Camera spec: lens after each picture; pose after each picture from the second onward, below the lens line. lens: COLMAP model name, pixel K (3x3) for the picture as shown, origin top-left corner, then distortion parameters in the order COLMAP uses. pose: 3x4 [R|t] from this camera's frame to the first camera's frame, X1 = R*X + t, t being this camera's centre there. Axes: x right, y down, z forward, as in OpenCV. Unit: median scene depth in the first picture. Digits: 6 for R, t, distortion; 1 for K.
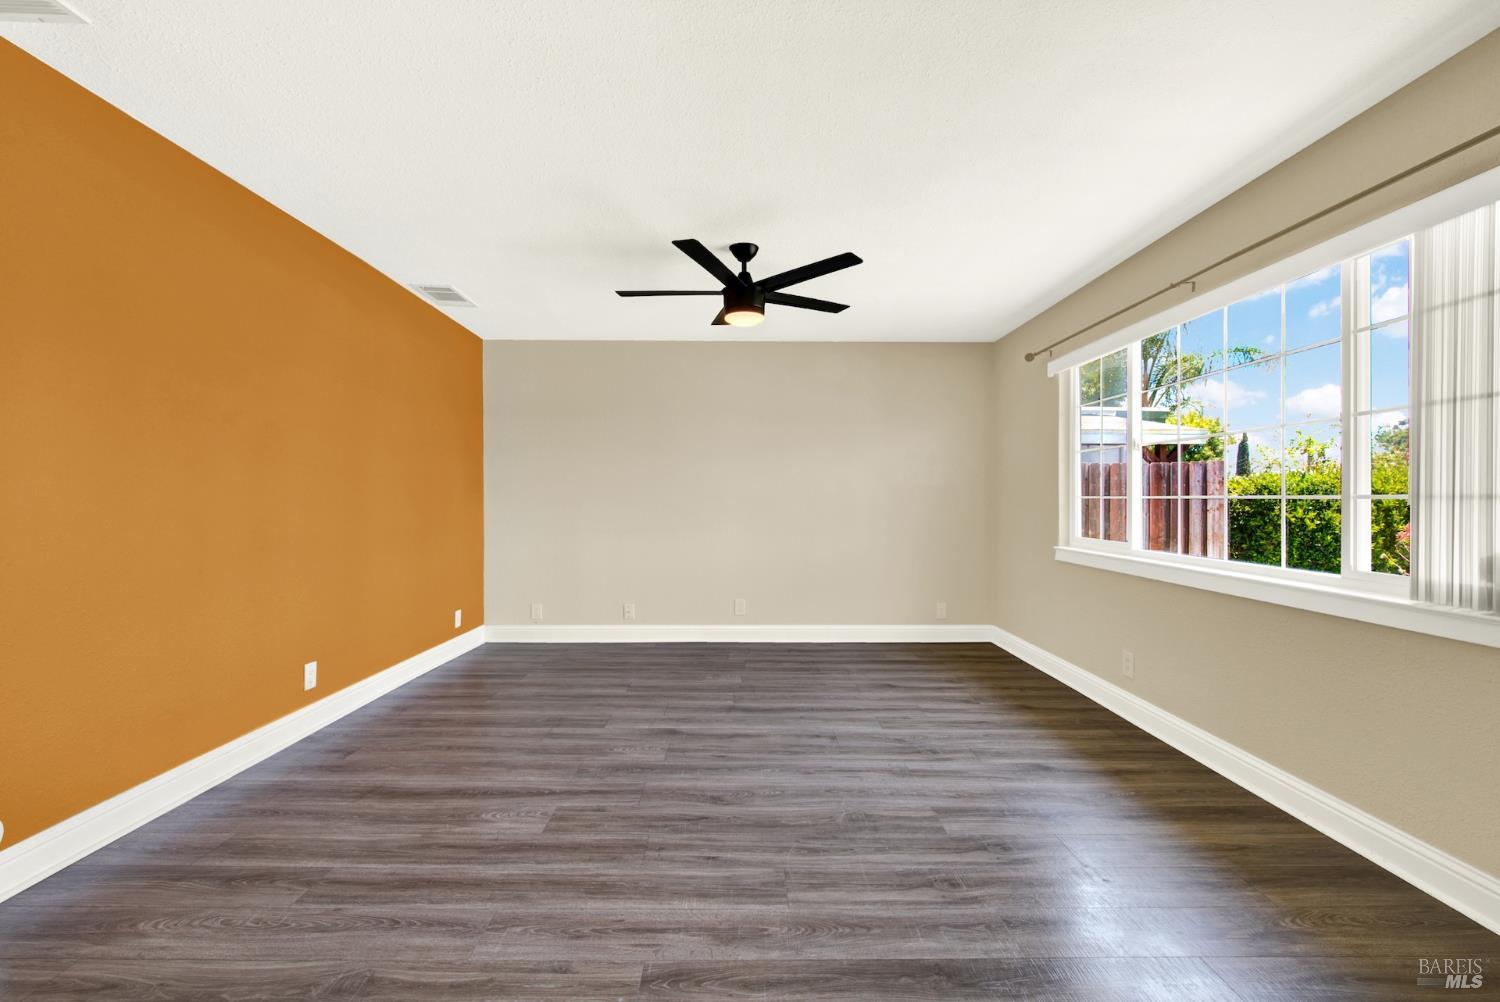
lens RADIAL K [[595.1, 0, 745.1], [0, 595.1, 501.2], [0, 0, 1]] dist [-0.000684, -0.000892]
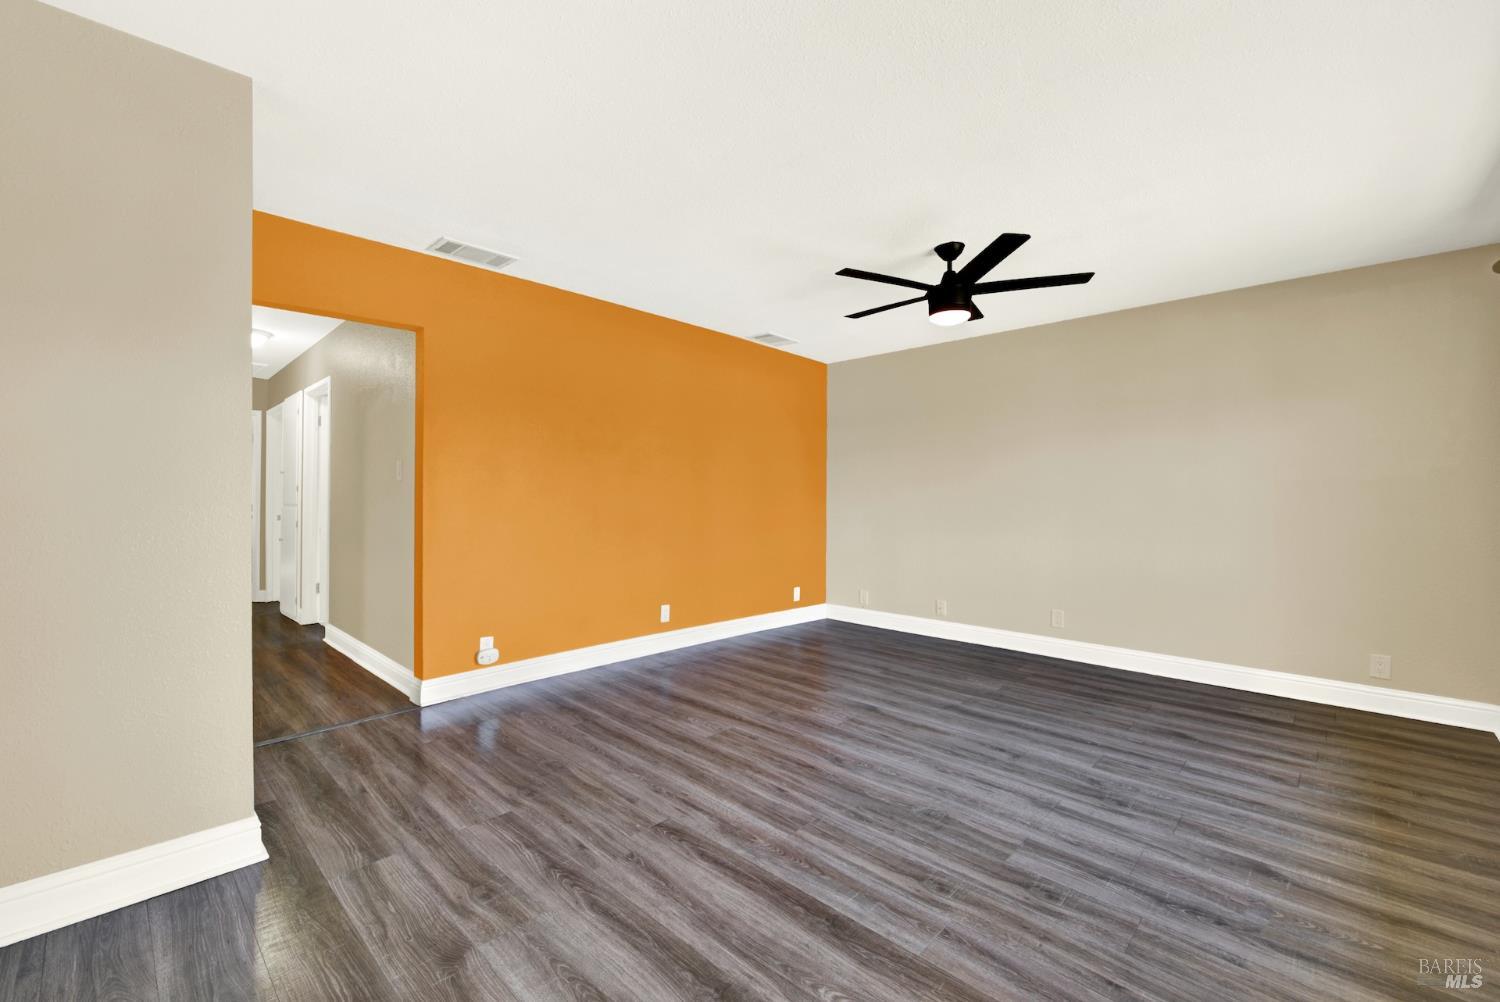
lens RADIAL K [[595.1, 0, 745.1], [0, 595.1, 501.2], [0, 0, 1]] dist [-0.000684, -0.000892]
pose [[0.729655, 0.007517, -0.683774, 0.507818], [-0.007993, 0.999965, 0.002463, 0.003113], [0.683769, 0.003668, 0.729689, 0.038866]]
